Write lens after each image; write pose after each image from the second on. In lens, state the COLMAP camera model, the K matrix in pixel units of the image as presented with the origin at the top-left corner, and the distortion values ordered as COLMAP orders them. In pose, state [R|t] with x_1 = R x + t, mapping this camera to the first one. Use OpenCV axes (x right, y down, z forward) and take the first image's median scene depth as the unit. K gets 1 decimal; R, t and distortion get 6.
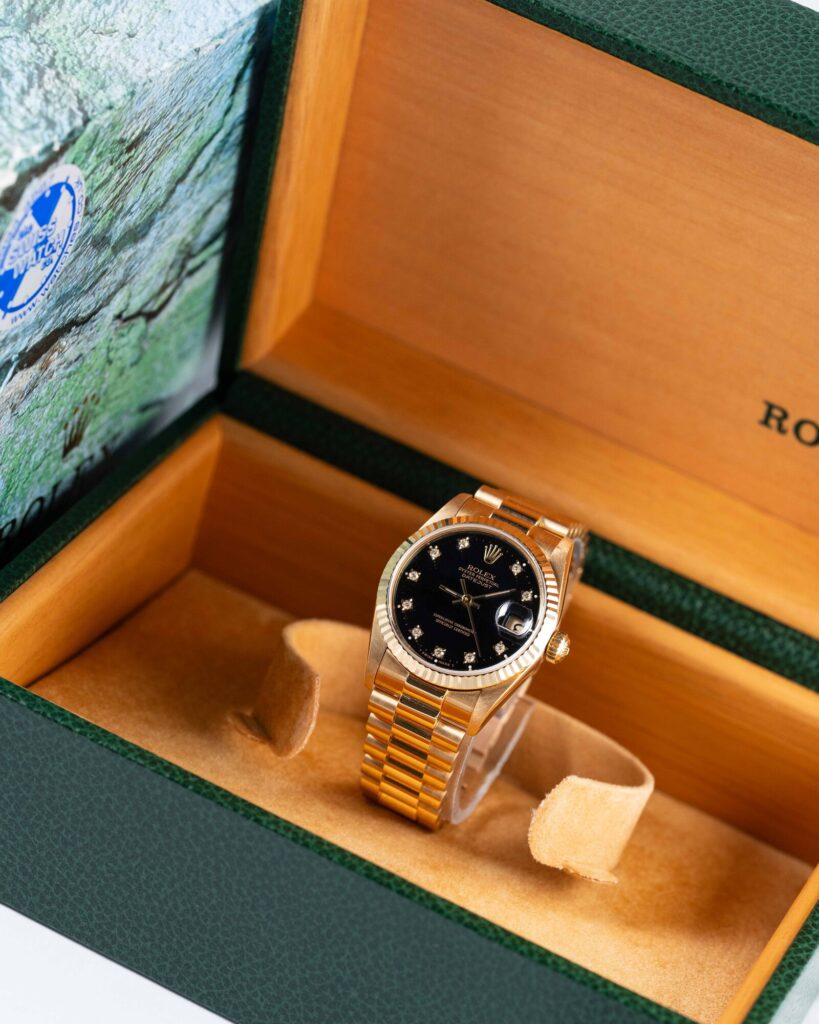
lens RADIAL K [[4759.5, 0, 409.5], [0, 4759.5, 509.7], [0, 0, 1]] dist [0.164165, 0.000000]
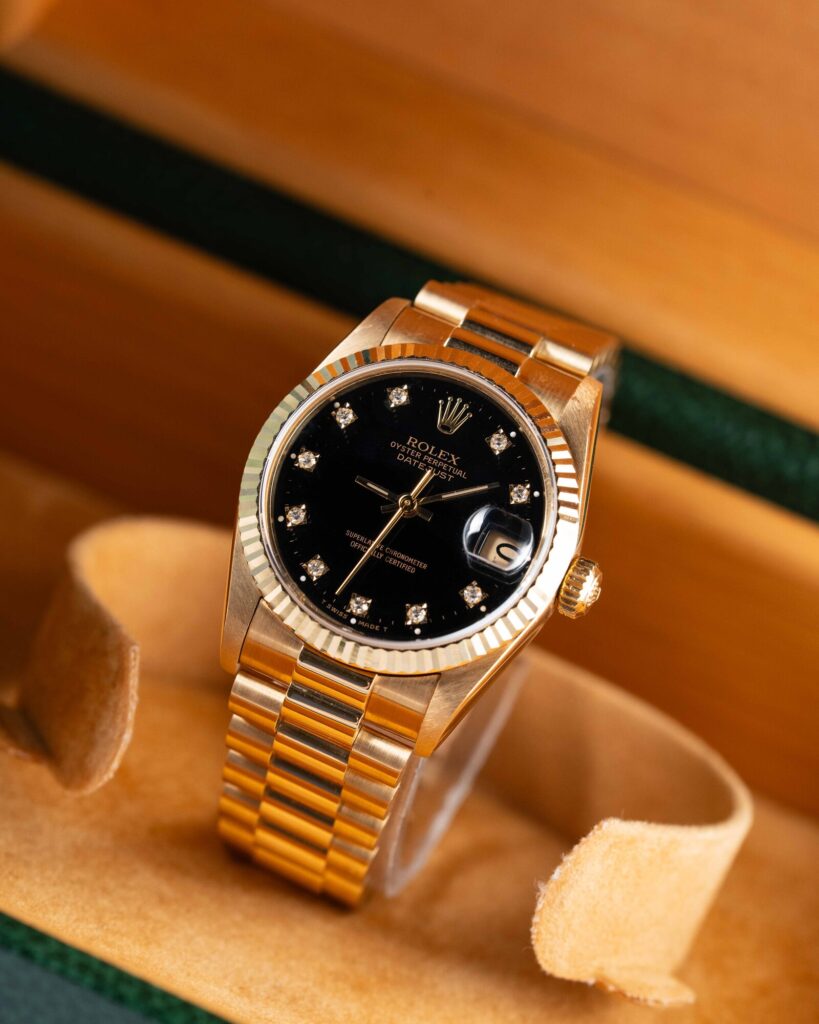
lens RADIAL K [[4759.5, 0, 354.7], [0, 4759.5, 529.2], [0, 0, 1]] dist [0.164165, 0.000000]
pose [[0.999372, -0.029493, 0.019632, -0.004469], [0.027284, 0.994140, 0.104598, -0.034164], [-0.022602, -0.103997, 0.994321, 0.466935]]
